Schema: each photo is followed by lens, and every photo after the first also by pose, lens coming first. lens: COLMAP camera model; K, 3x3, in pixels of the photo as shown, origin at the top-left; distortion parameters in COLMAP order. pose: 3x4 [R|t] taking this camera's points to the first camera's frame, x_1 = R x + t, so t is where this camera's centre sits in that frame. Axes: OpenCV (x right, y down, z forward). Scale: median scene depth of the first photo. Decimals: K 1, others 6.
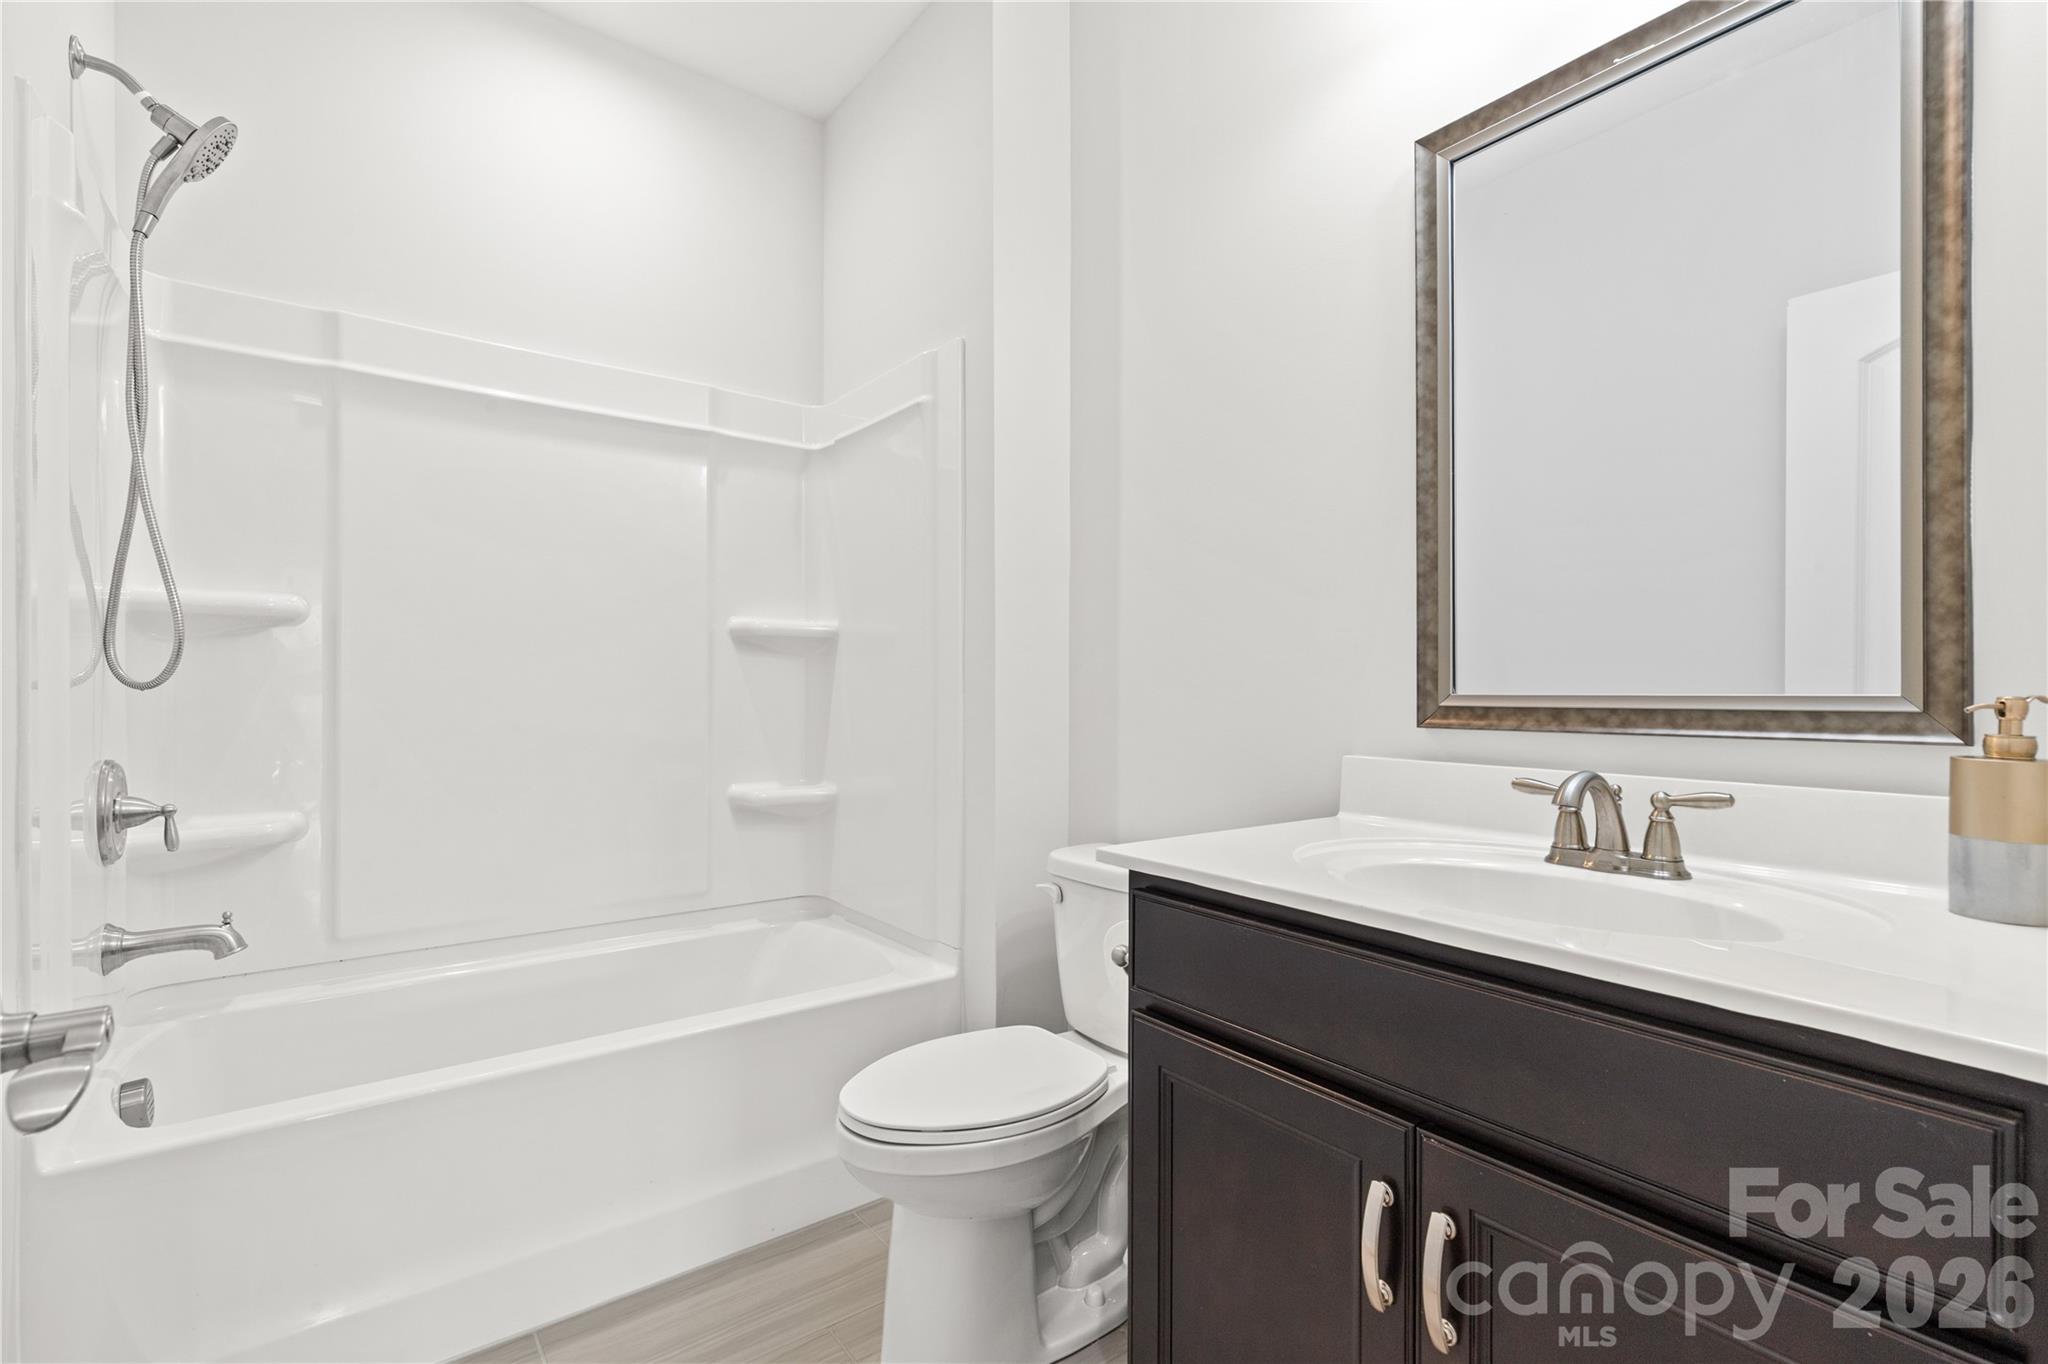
lens RADIAL K [[924.5, 0, 1019.6], [0, 924.5, 691.2], [0, 0, 1]] dist [0.008570, -0.000382]
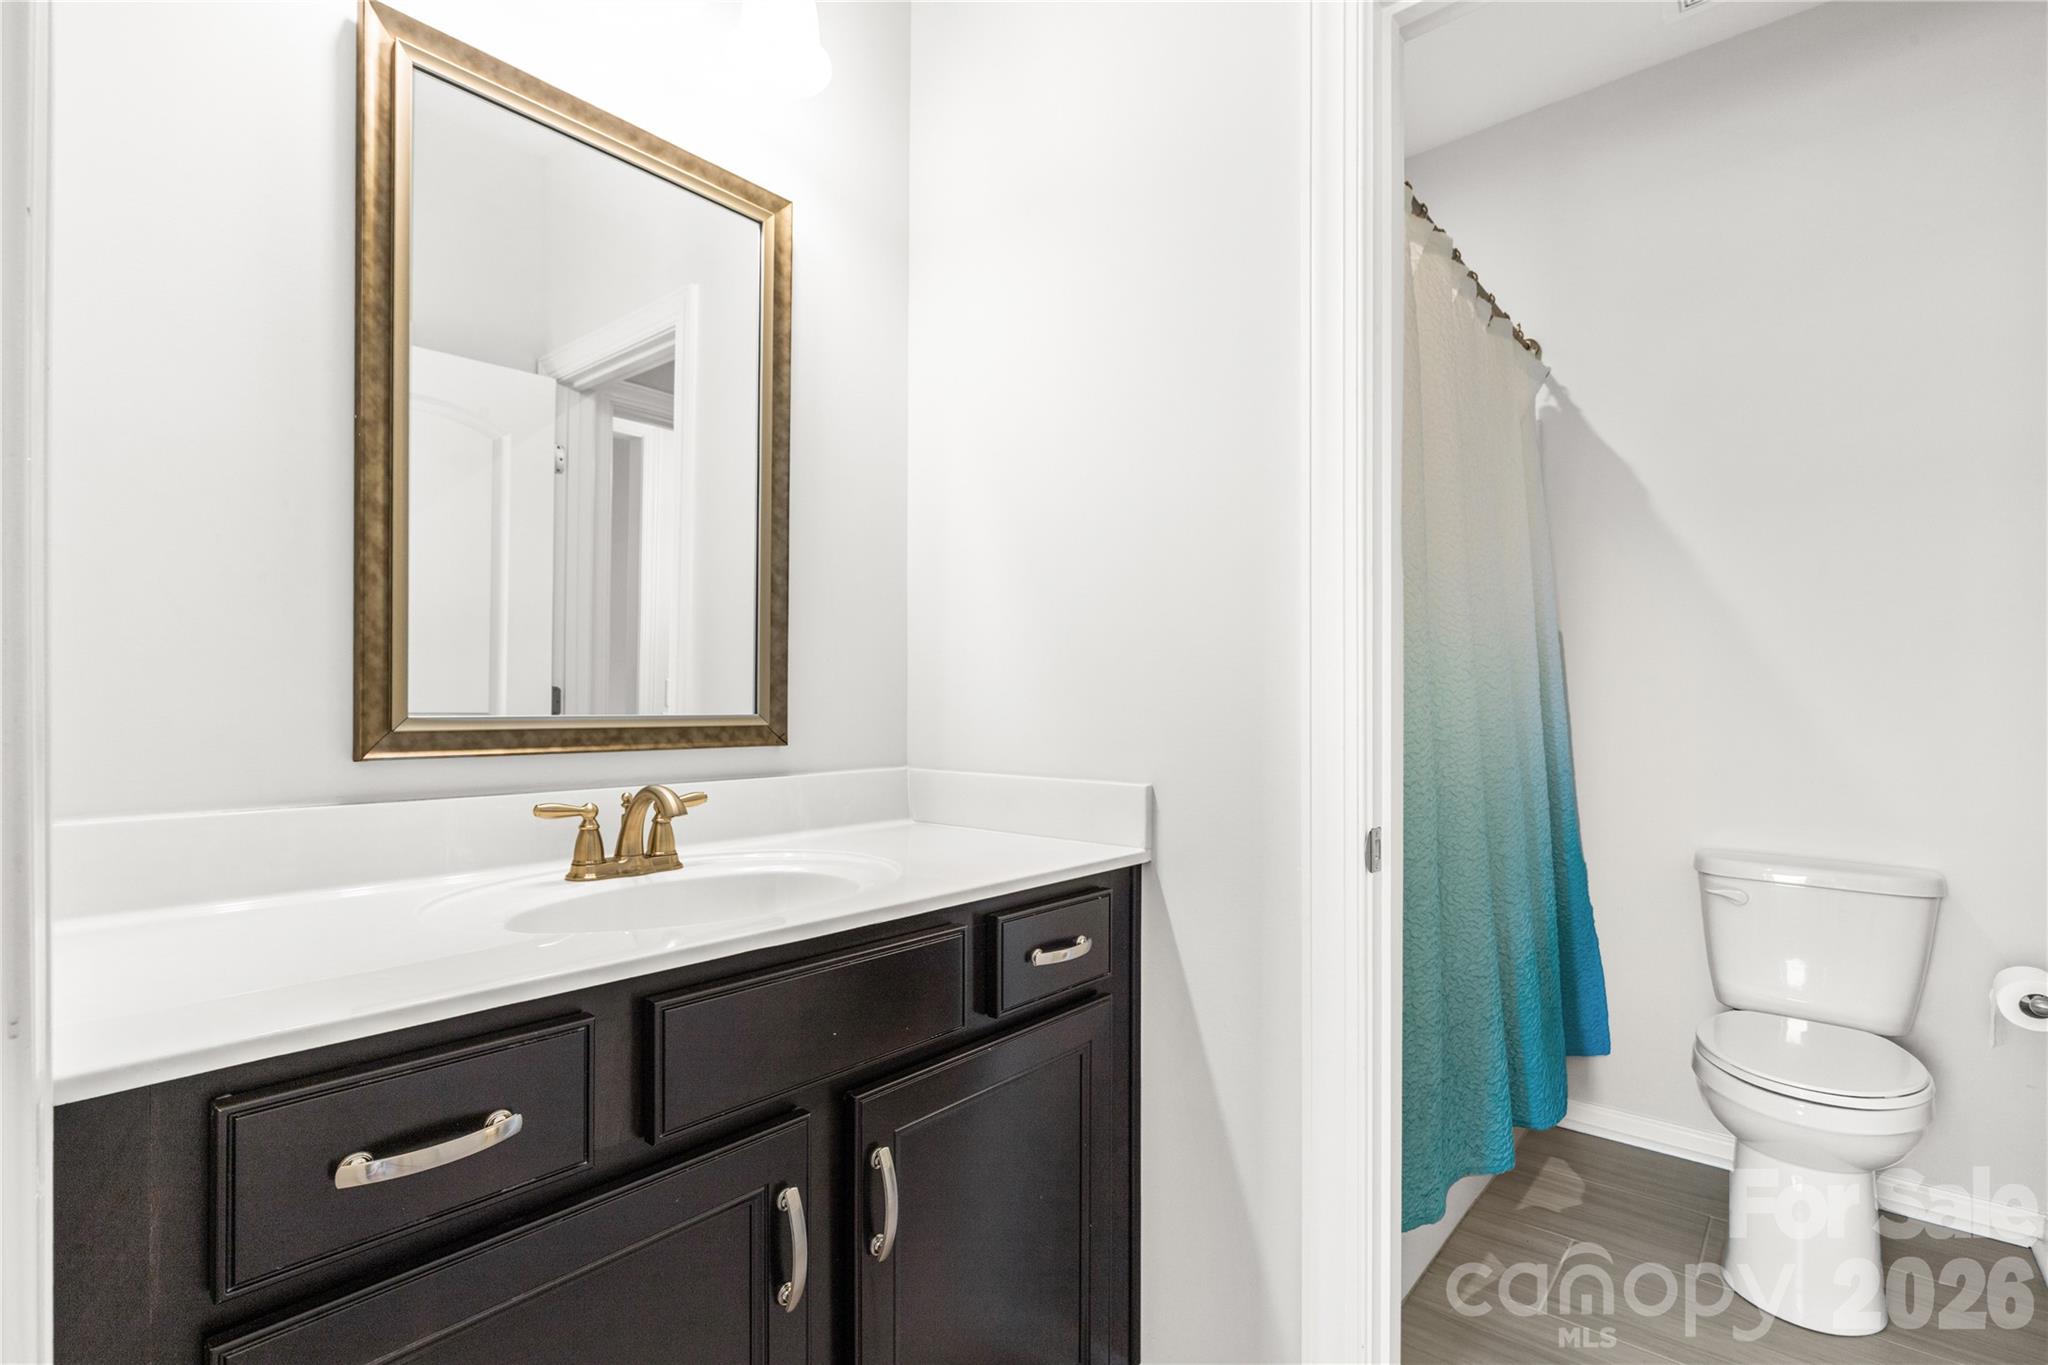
lens RADIAL K [[943.3, 0, 1023.2], [0, 943.3, 697.0], [0, 0, 1]] dist [0.008957, -0.000468]
pose [[-0.248747, 0.015969, 0.968437, -0.577449], [0.003821, 0.999872, -0.015506, 0.001063], [-0.968561, -0.000156, -0.248777, 0.844529]]
